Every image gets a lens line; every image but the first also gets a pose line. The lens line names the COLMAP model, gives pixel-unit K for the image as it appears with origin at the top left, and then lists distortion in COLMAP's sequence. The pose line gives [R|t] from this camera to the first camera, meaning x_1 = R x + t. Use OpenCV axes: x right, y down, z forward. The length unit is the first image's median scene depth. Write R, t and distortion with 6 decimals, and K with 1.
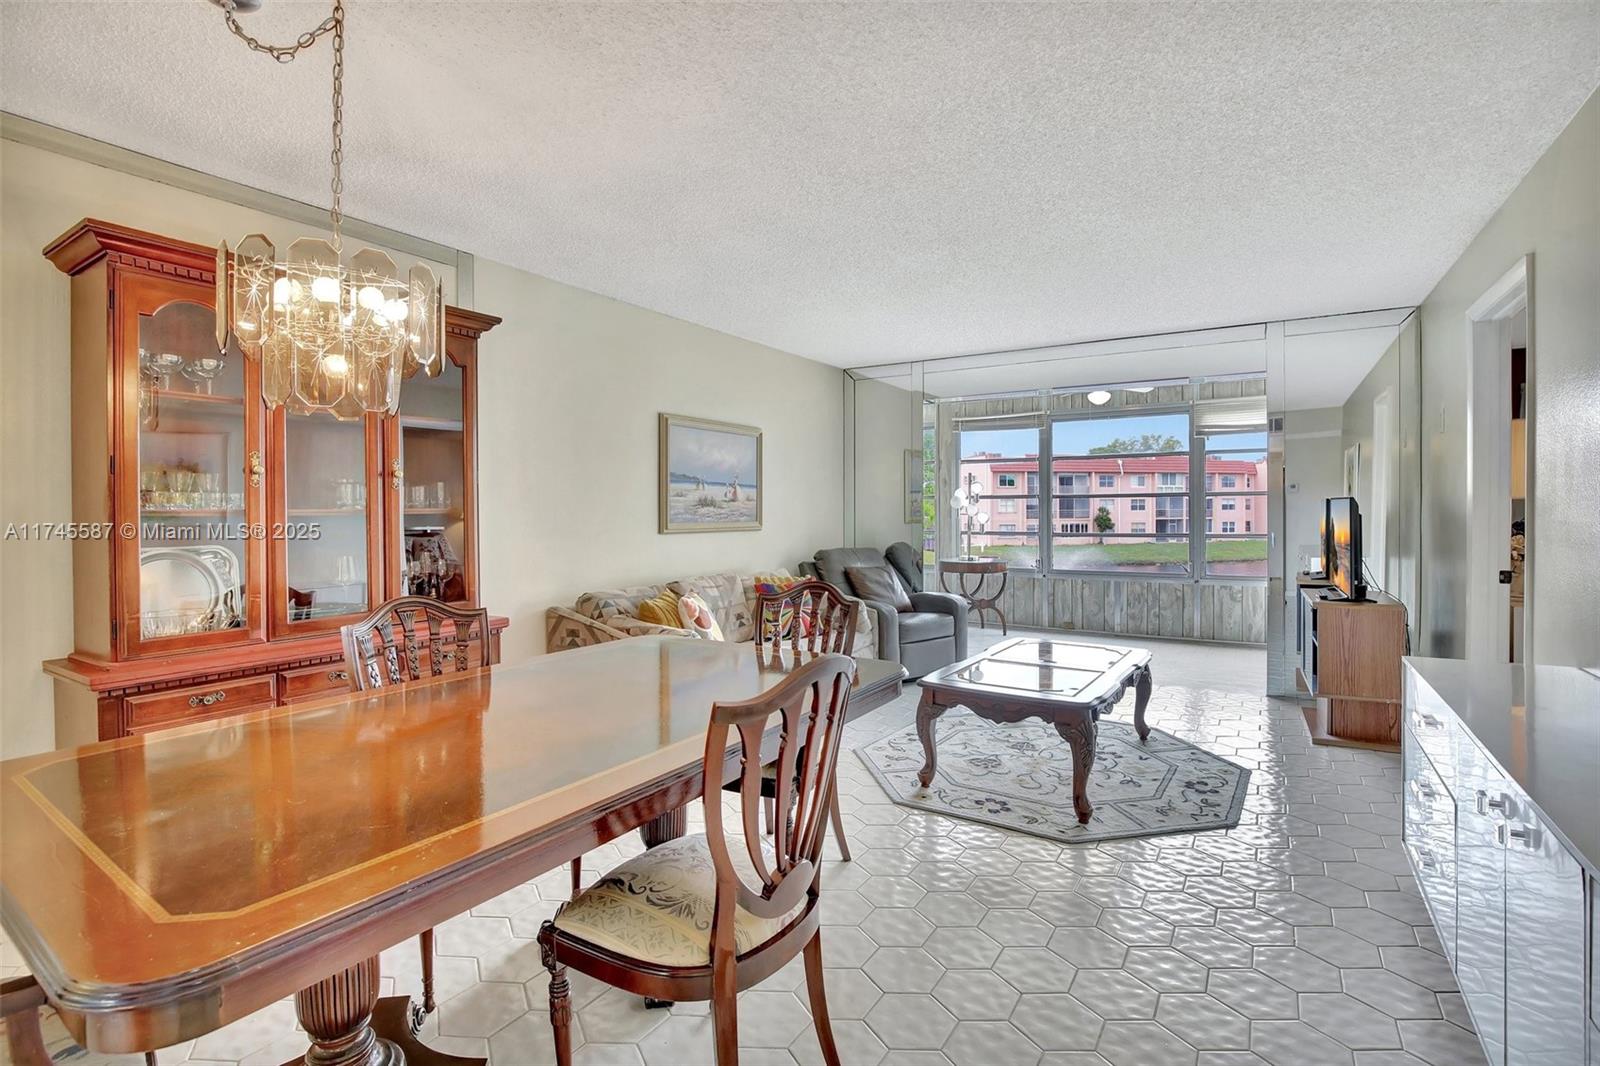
lens RADIAL K [[748.0, 0, 824.5], [0, 748.0, 522.8], [0, 0, 1]] dist [-0.024748, 0.000854]
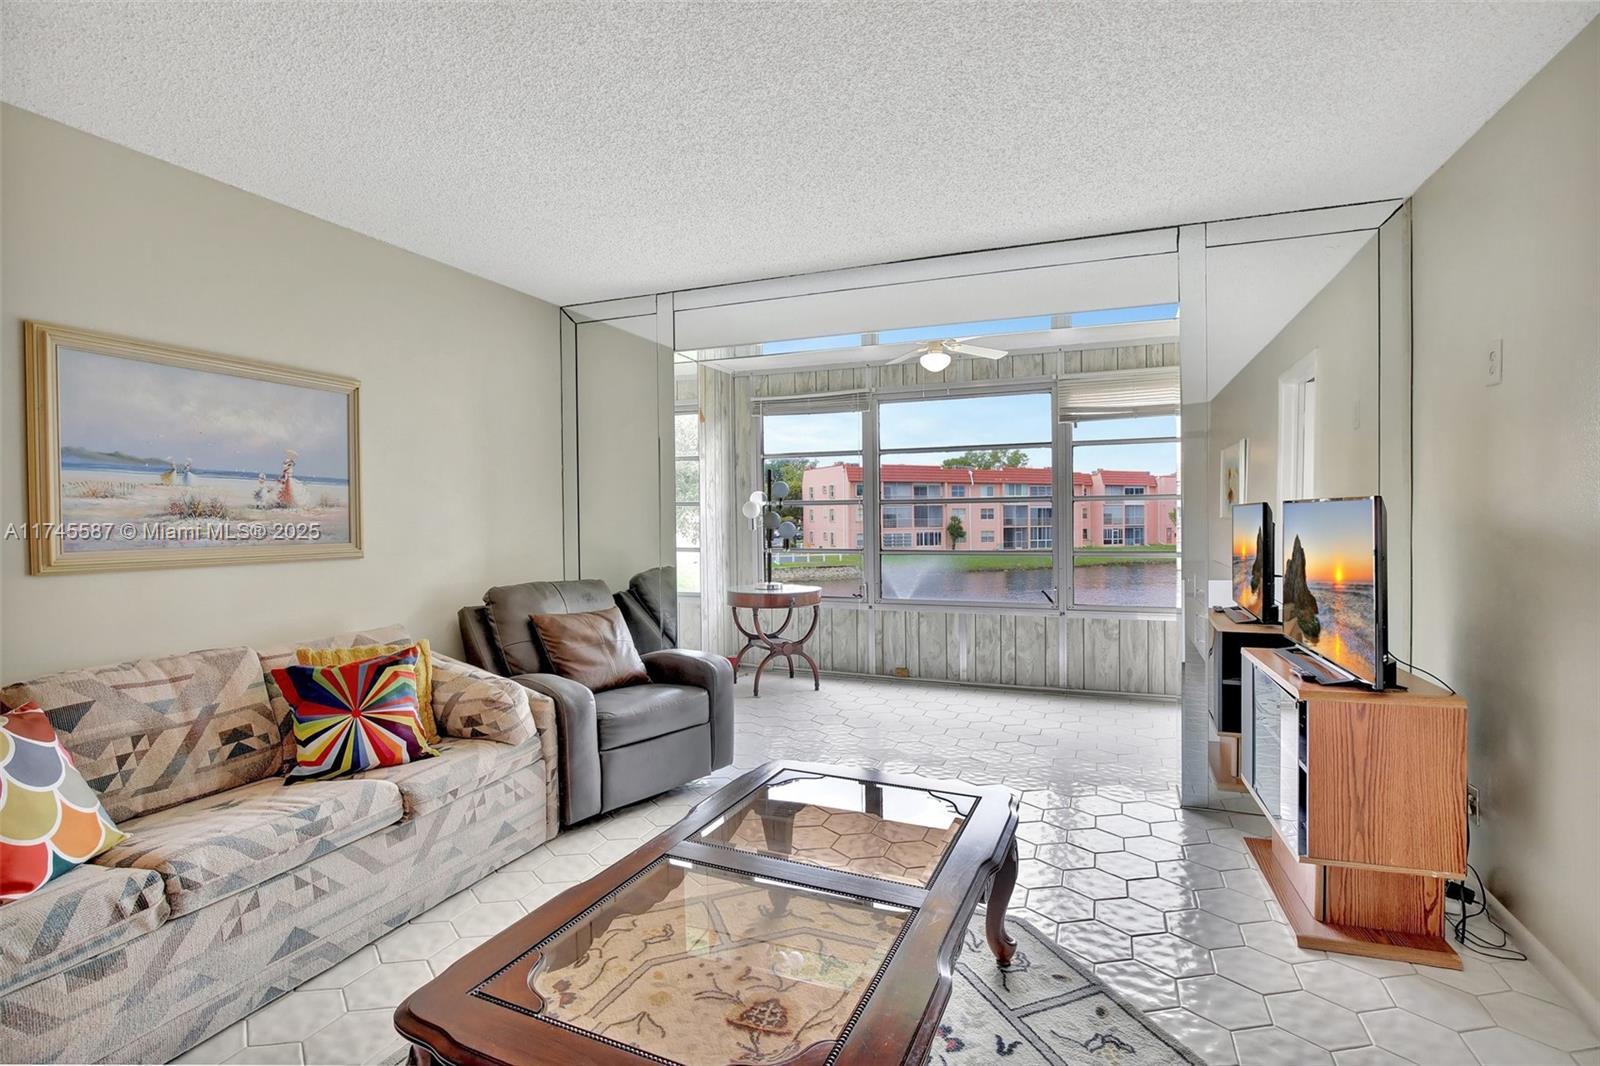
lens RADIAL K [[730.1, 0, 806.9], [0, 730.1, 527.2], [0, 0, 1]] dist [-0.023039, 0.000260]
pose [[0.987850, -0.005229, 0.155320, 0.145344], [0.006257, 0.999962, -0.006129, -0.007121], [-0.155282, 0.007027, 0.987845, 0.347080]]
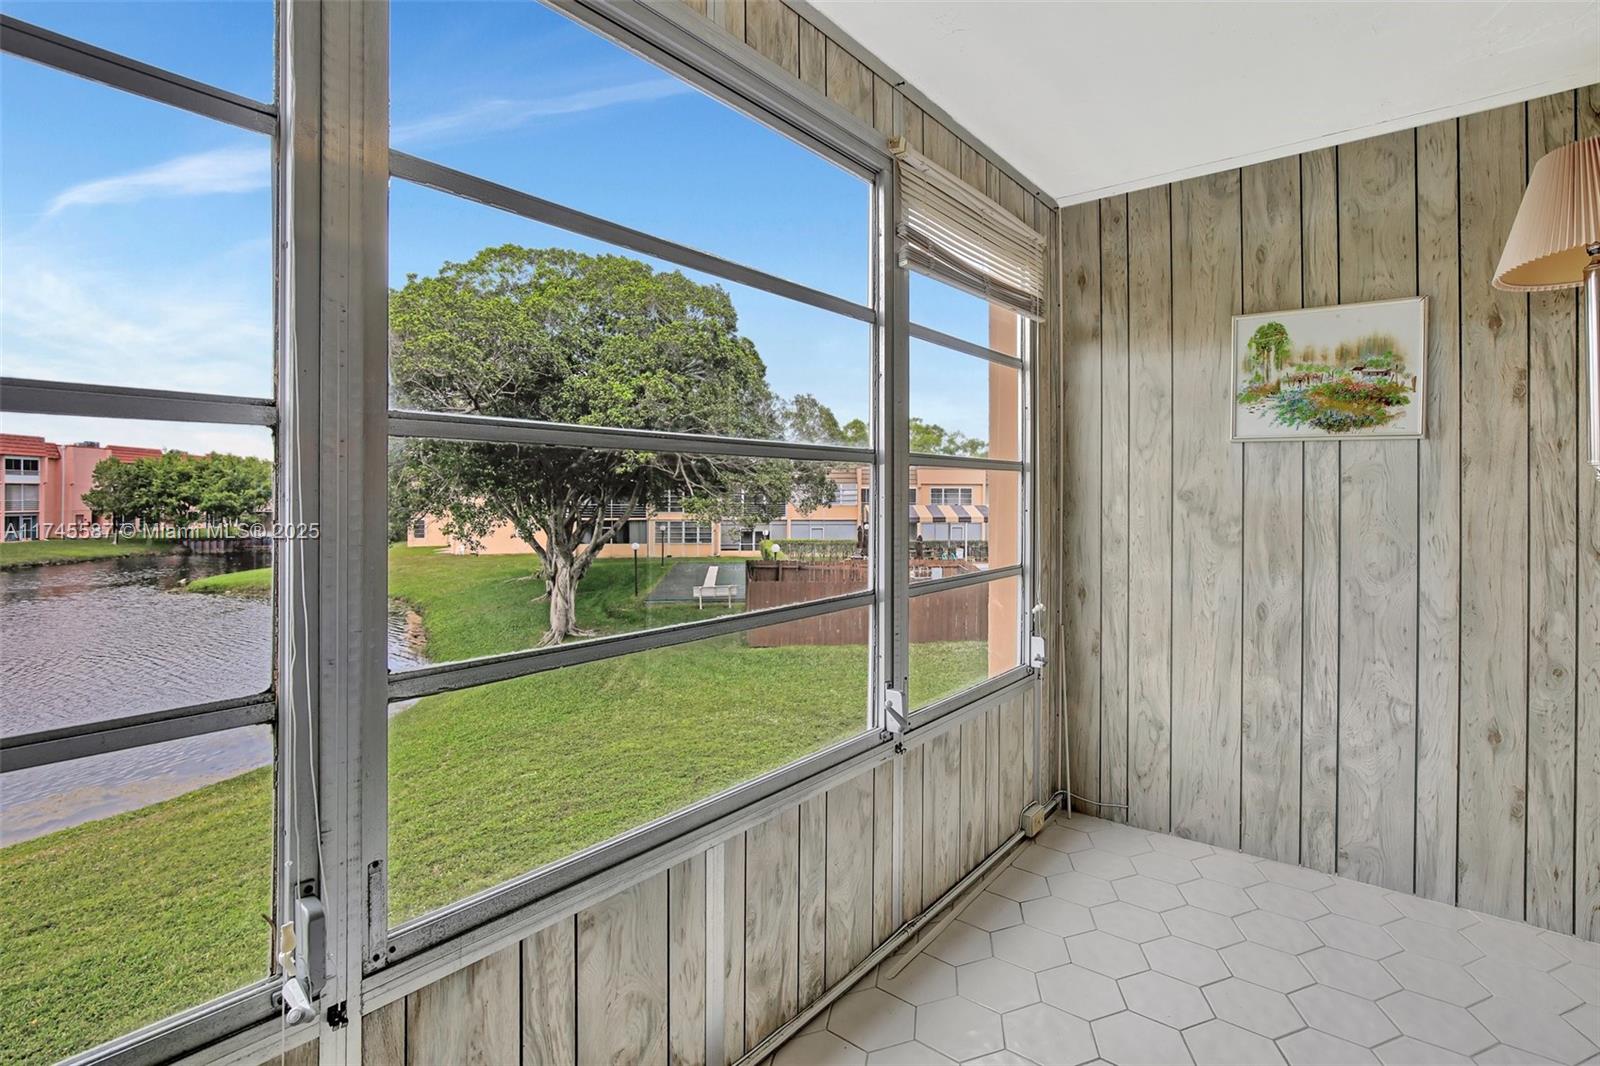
lens RADIAL K [[751.8, 0, 803.8], [0, 751.8, 487.7], [0, 0, 1]] dist [-0.028188, 0.006542]
pose [[0.151409, 0.017864, 0.988310, 0.220342], [0.018134, 0.999618, -0.020847, -0.023056], [-0.988305, 0.021079, 0.151027, 1.124302]]
